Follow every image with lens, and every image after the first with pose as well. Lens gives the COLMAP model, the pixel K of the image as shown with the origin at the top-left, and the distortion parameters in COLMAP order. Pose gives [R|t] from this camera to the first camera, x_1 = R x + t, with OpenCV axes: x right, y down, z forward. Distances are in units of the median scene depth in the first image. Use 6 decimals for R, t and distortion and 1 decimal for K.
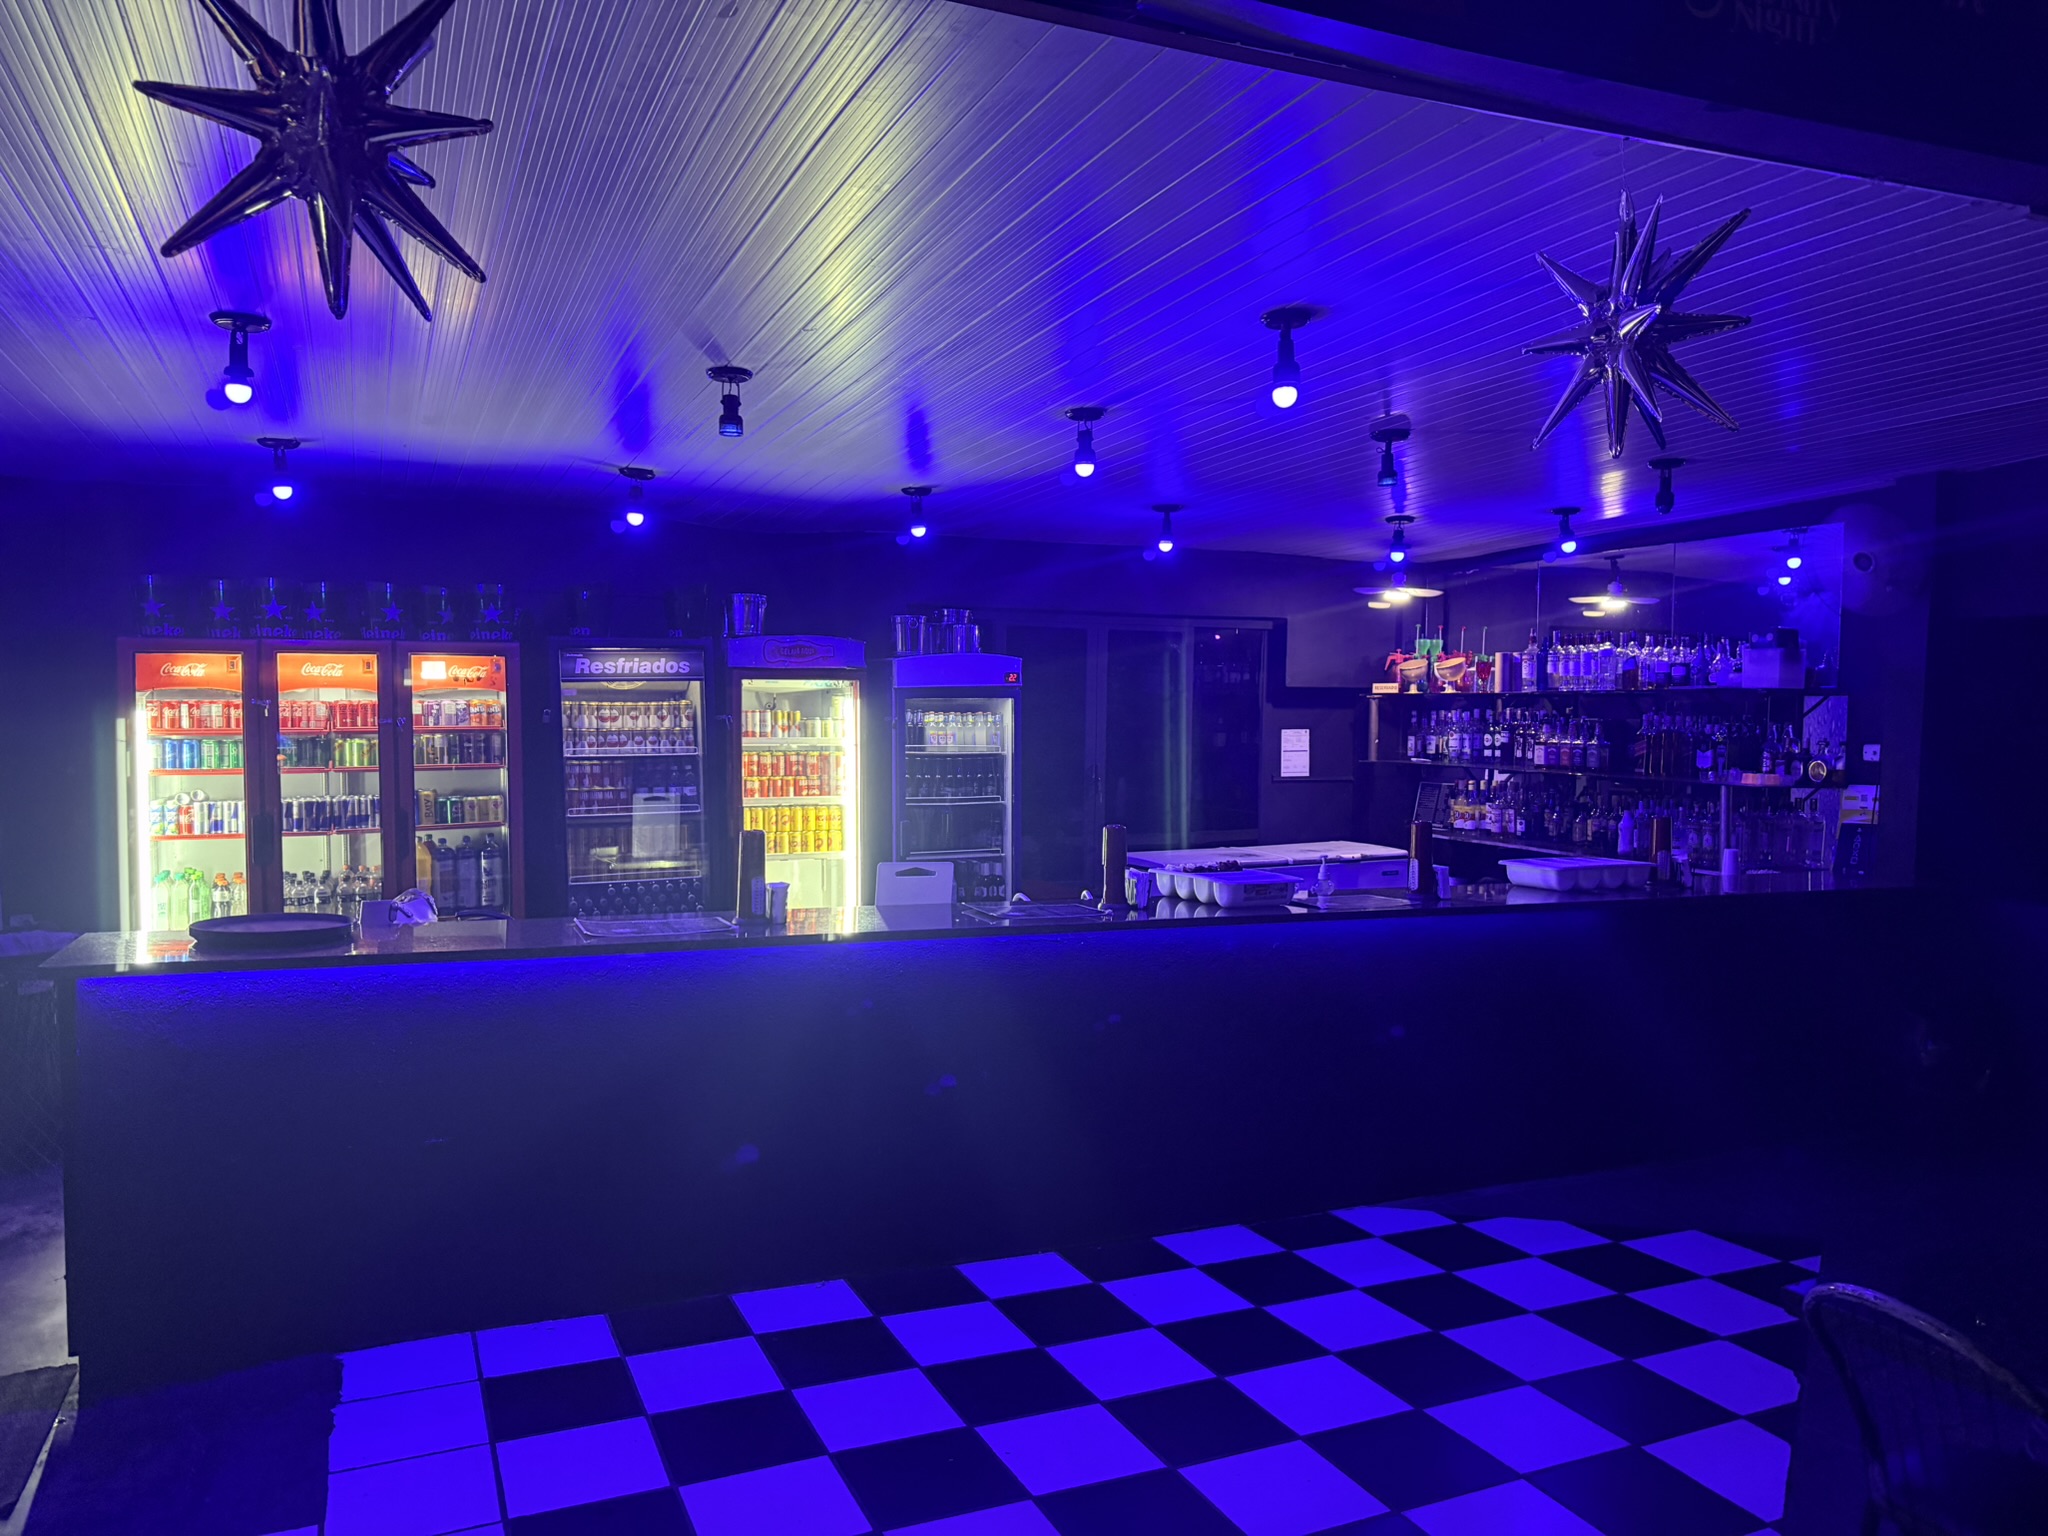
lens RADIAL K [[1450.0, 0, 1012.5], [0, 1450.0, 796.0], [0, 0, 1]] dist [0.170844, -0.303243]
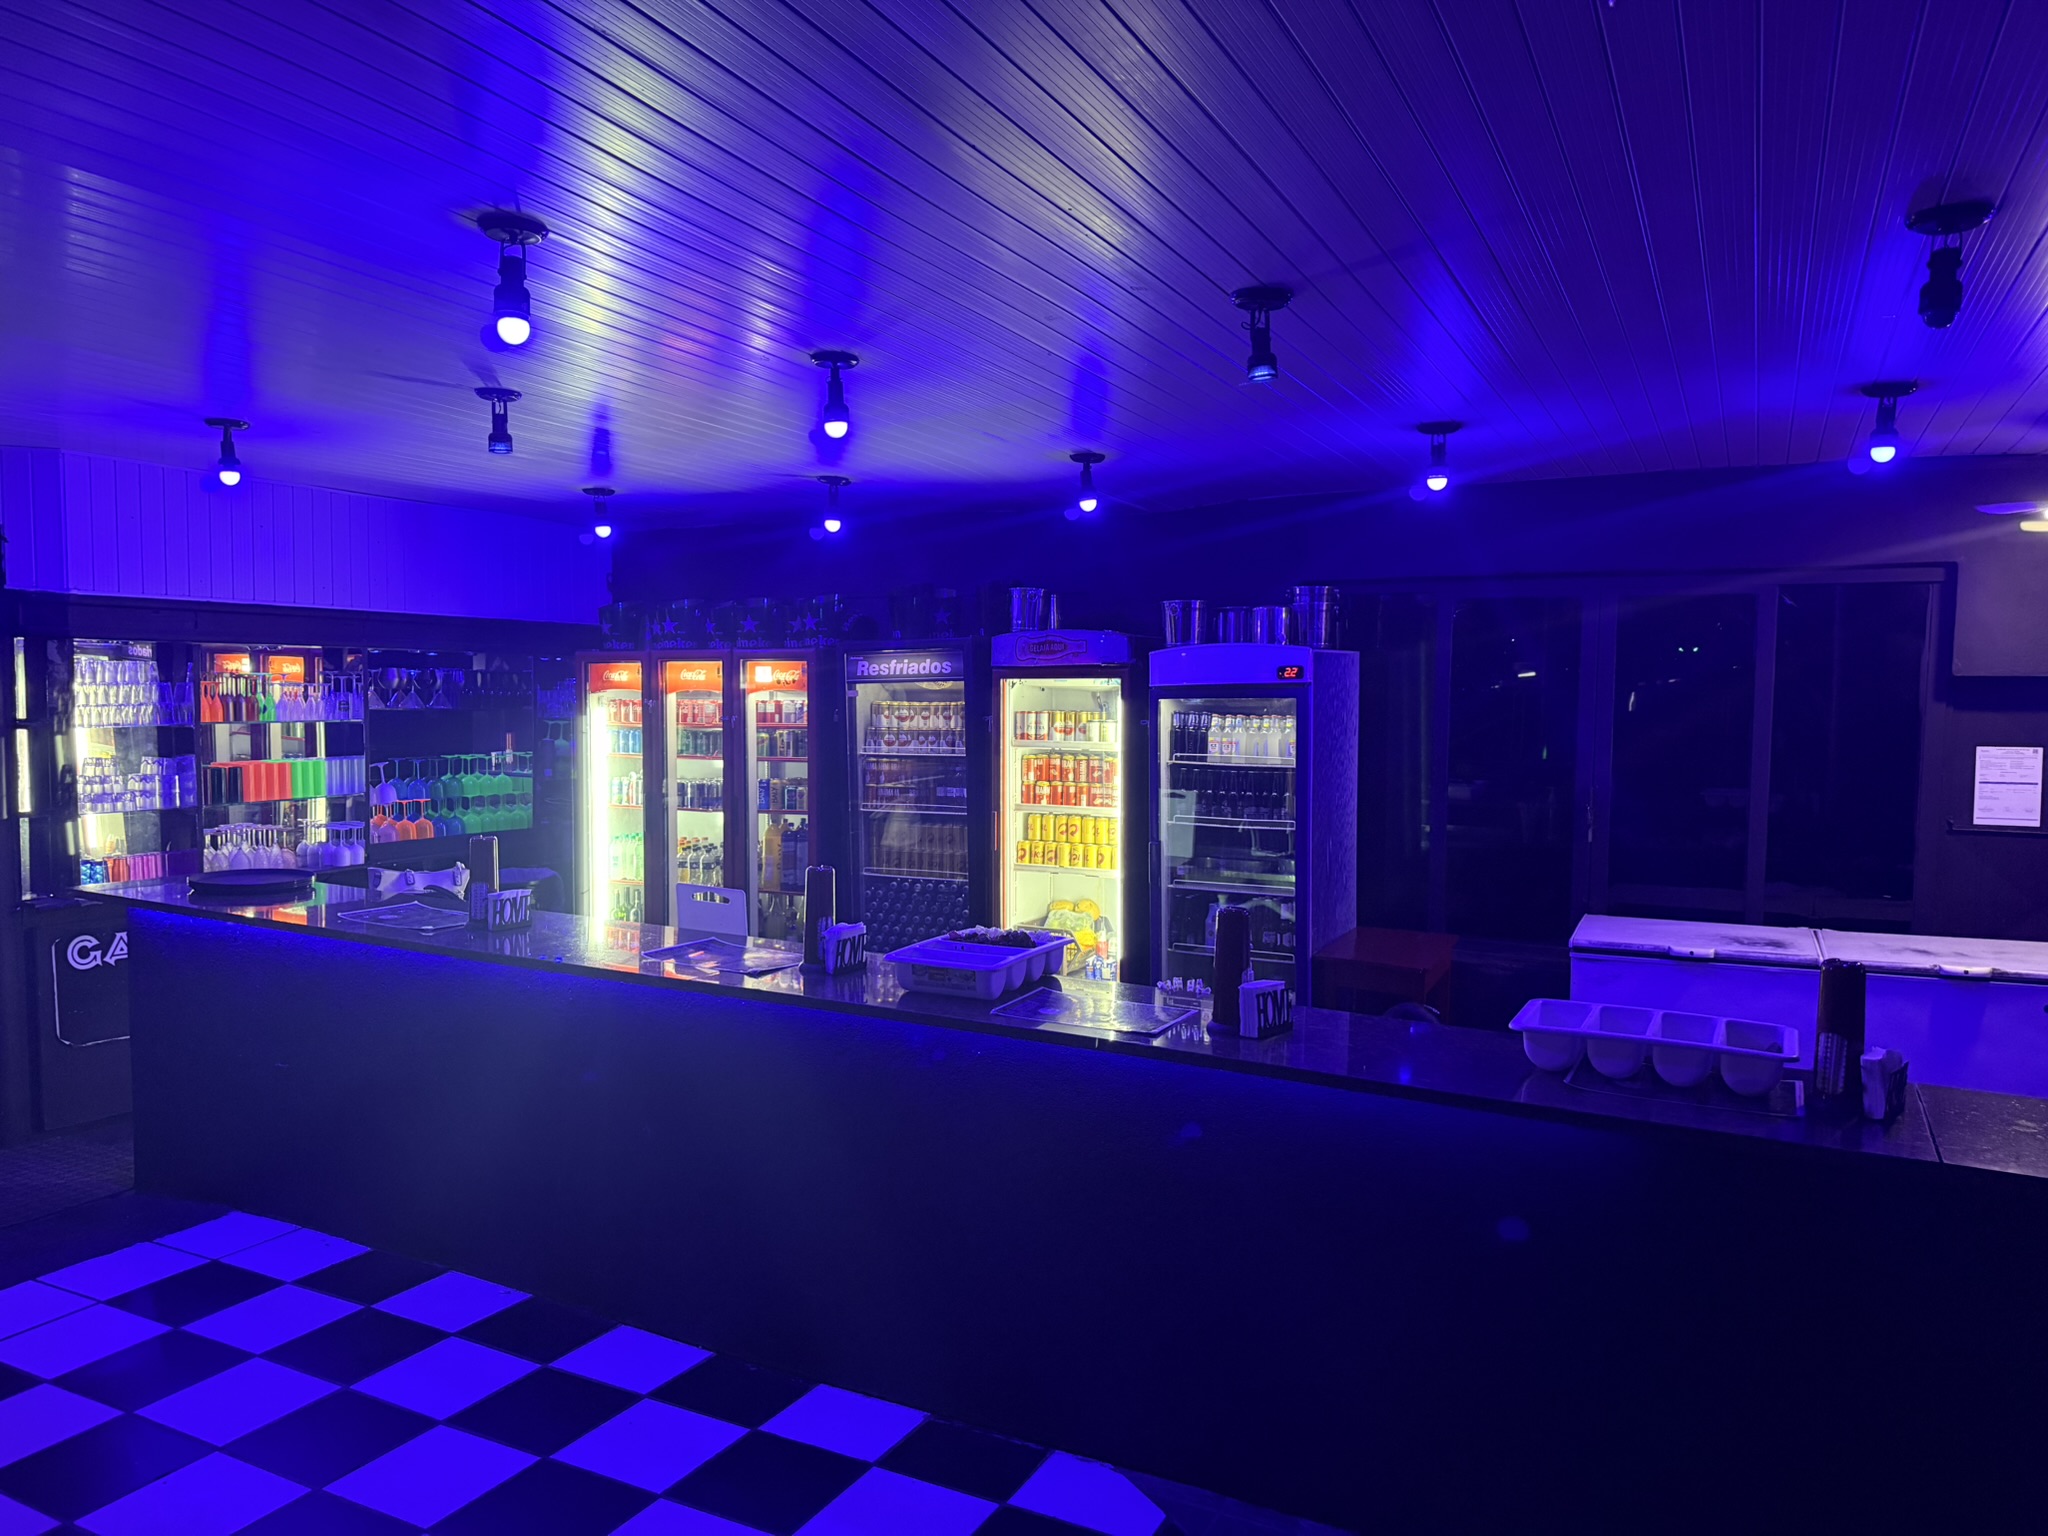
lens RADIAL K [[1450.0, 0, 1012.5], [0, 1450.0, 796.0], [0, 0, 1]] dist [0.170844, -0.303243]
pose [[0.624367, 0.059074, -0.778894, 0.570183], [-0.047219, 0.998167, 0.037854, -0.040697], [0.779703, 0.013143, 0.626012, 0.423619]]
